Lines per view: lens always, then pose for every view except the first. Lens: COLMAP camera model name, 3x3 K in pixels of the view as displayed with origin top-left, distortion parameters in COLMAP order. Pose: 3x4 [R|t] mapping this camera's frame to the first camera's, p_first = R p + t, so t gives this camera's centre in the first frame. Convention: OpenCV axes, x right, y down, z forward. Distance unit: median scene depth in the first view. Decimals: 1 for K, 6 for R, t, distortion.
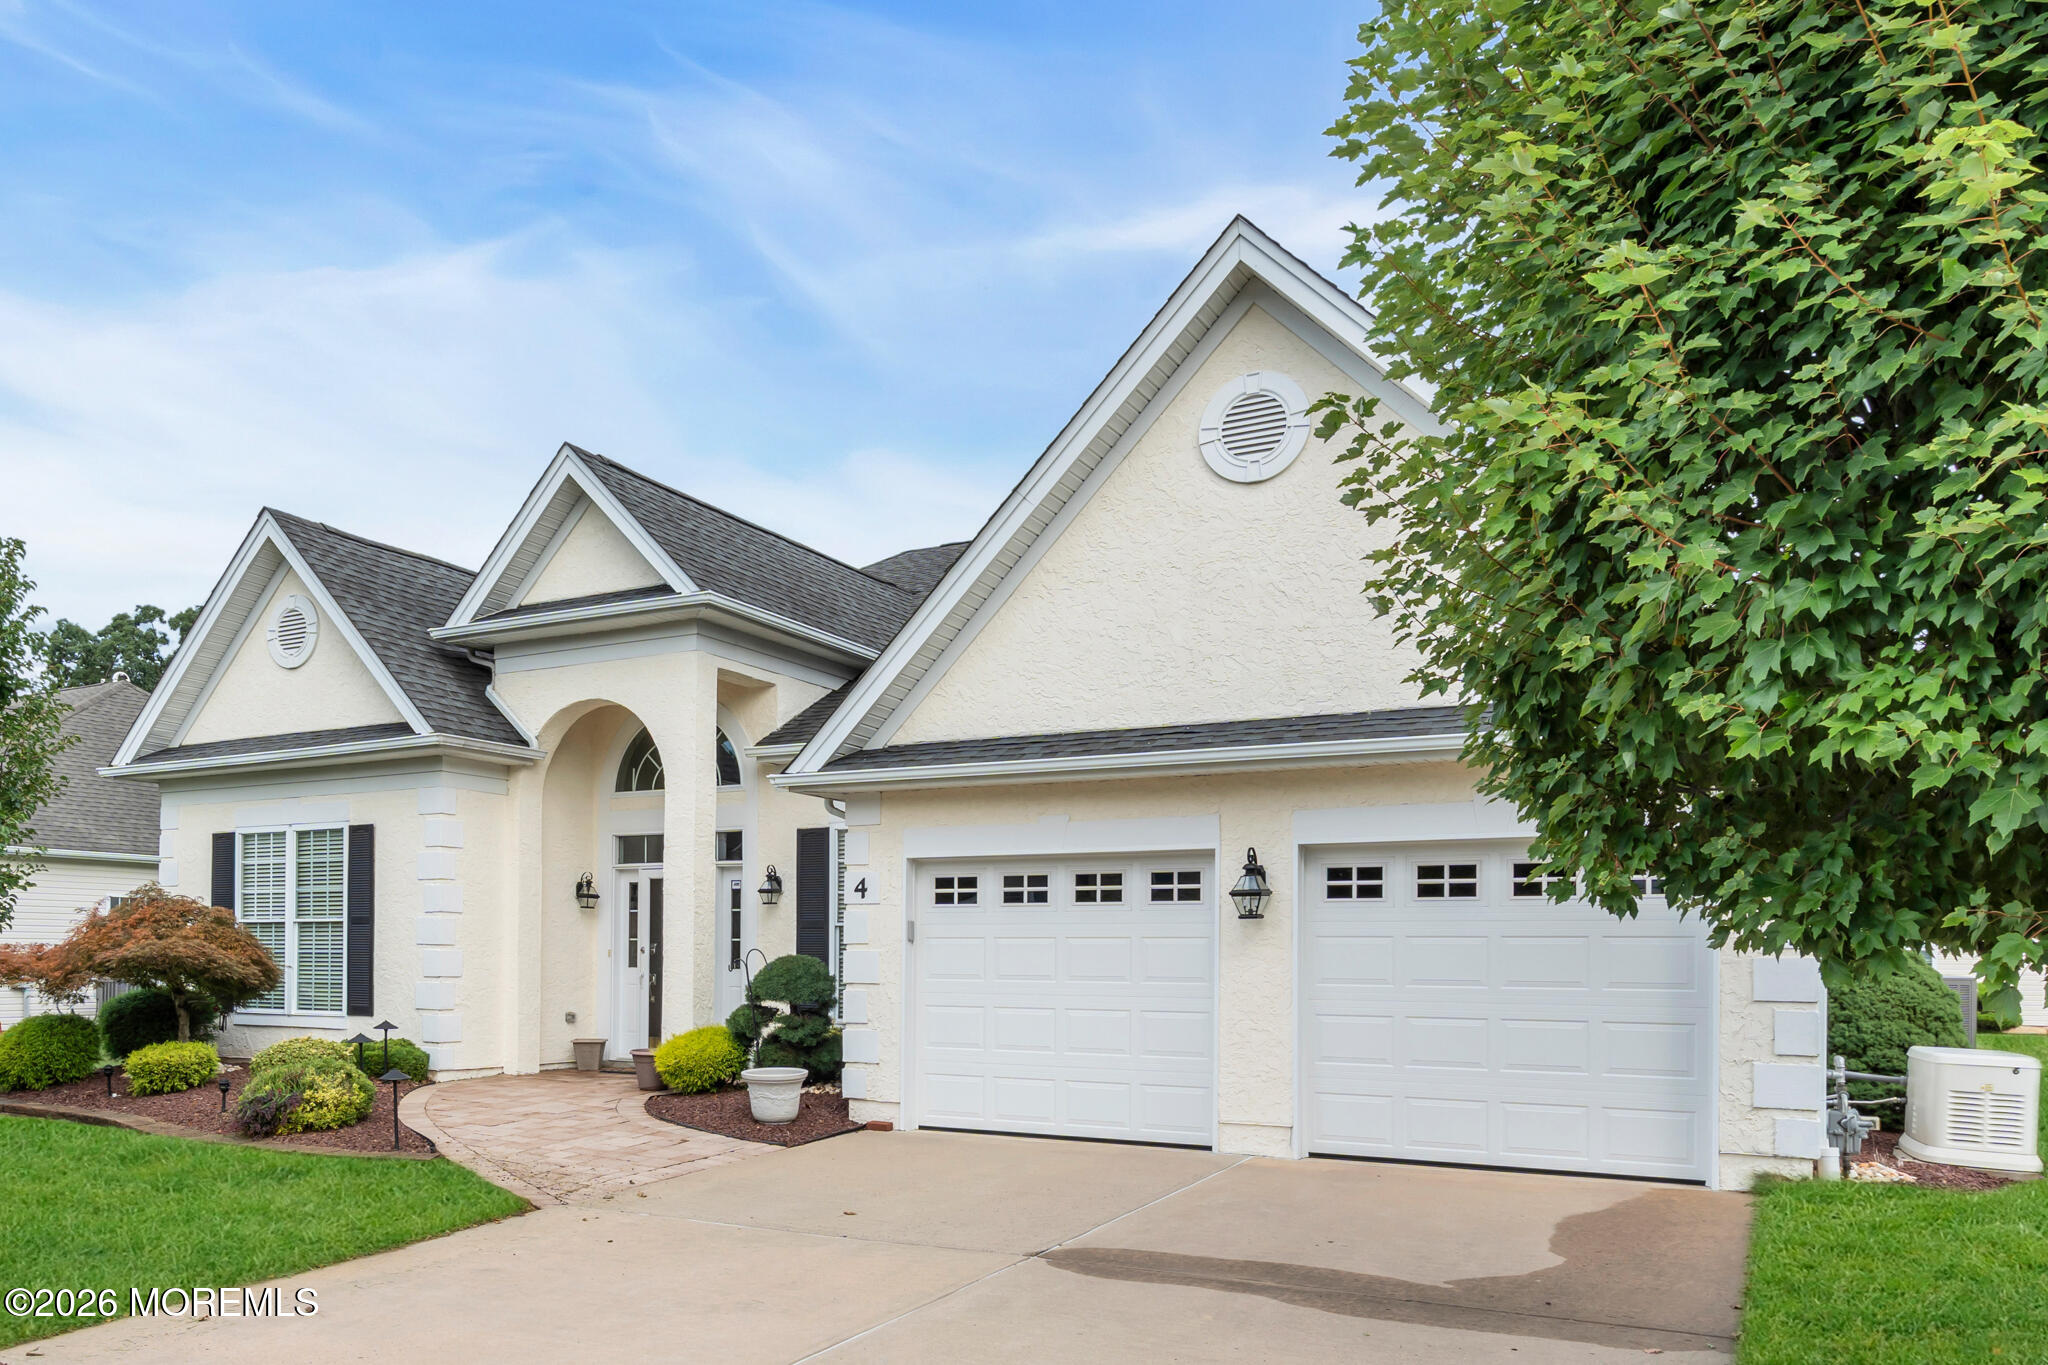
lens RADIAL K [[1043.1, 0, 1024.0], [0, 1043.1, 665.8], [0, 0, 1]] dist [0.000194, -0.005481]
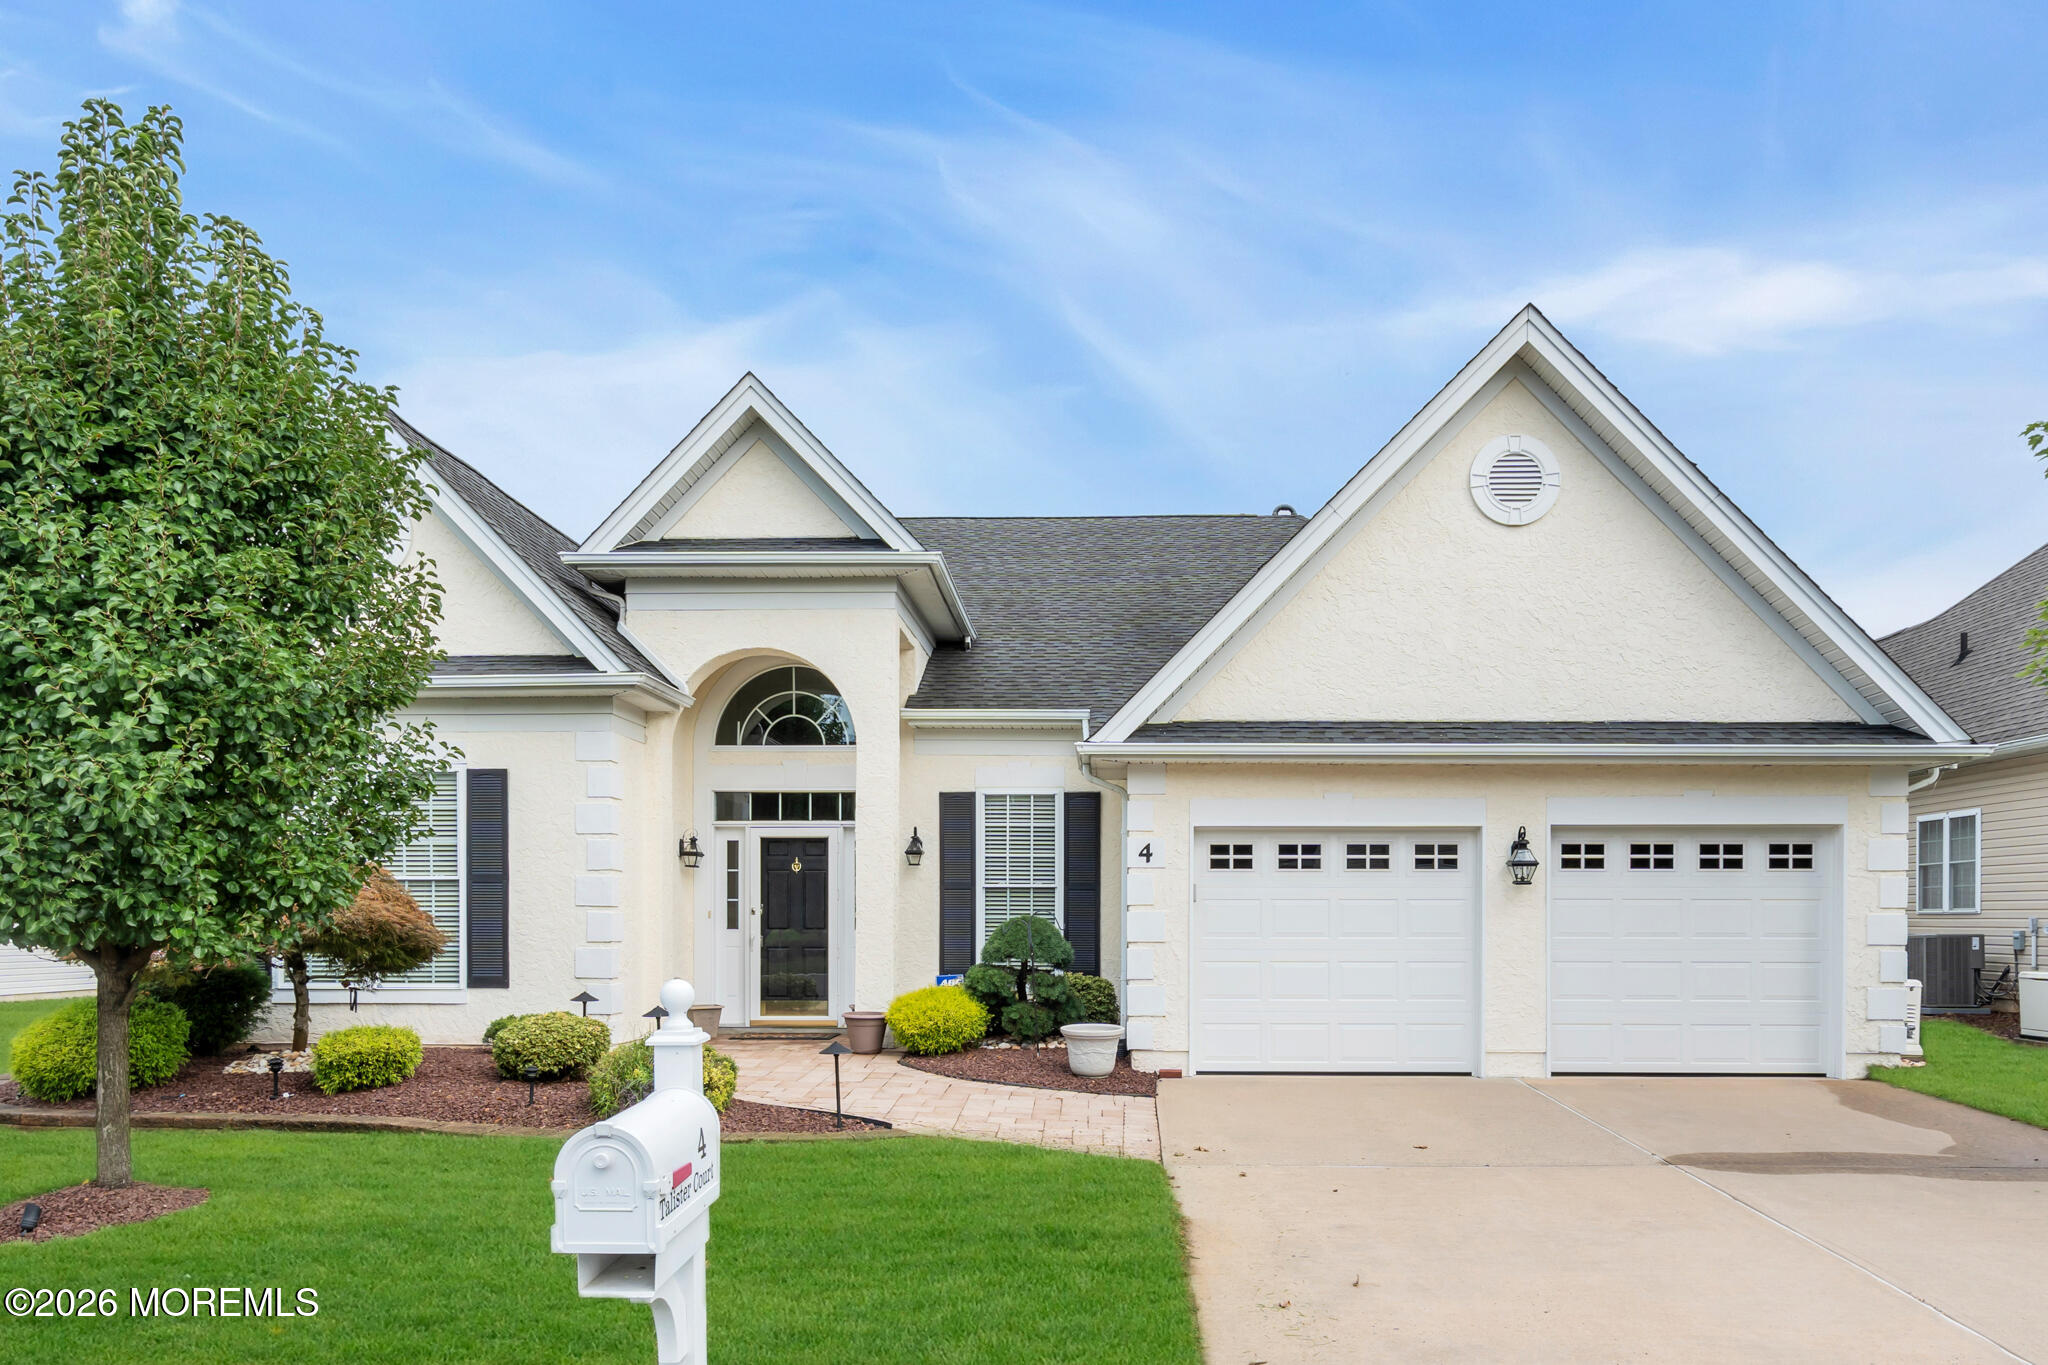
lens RADIAL K [[926.8, 0, 1017.3], [0, 926.8, 682.1], [0, 0, 1]] dist [-0.005579, 0.000108]
pose [[0.936809, 0.083305, 0.339778, -0.614980], [-0.090597, 0.995872, 0.005624, 0.046814], [-0.337907, -0.036052, 0.940489, 0.164433]]
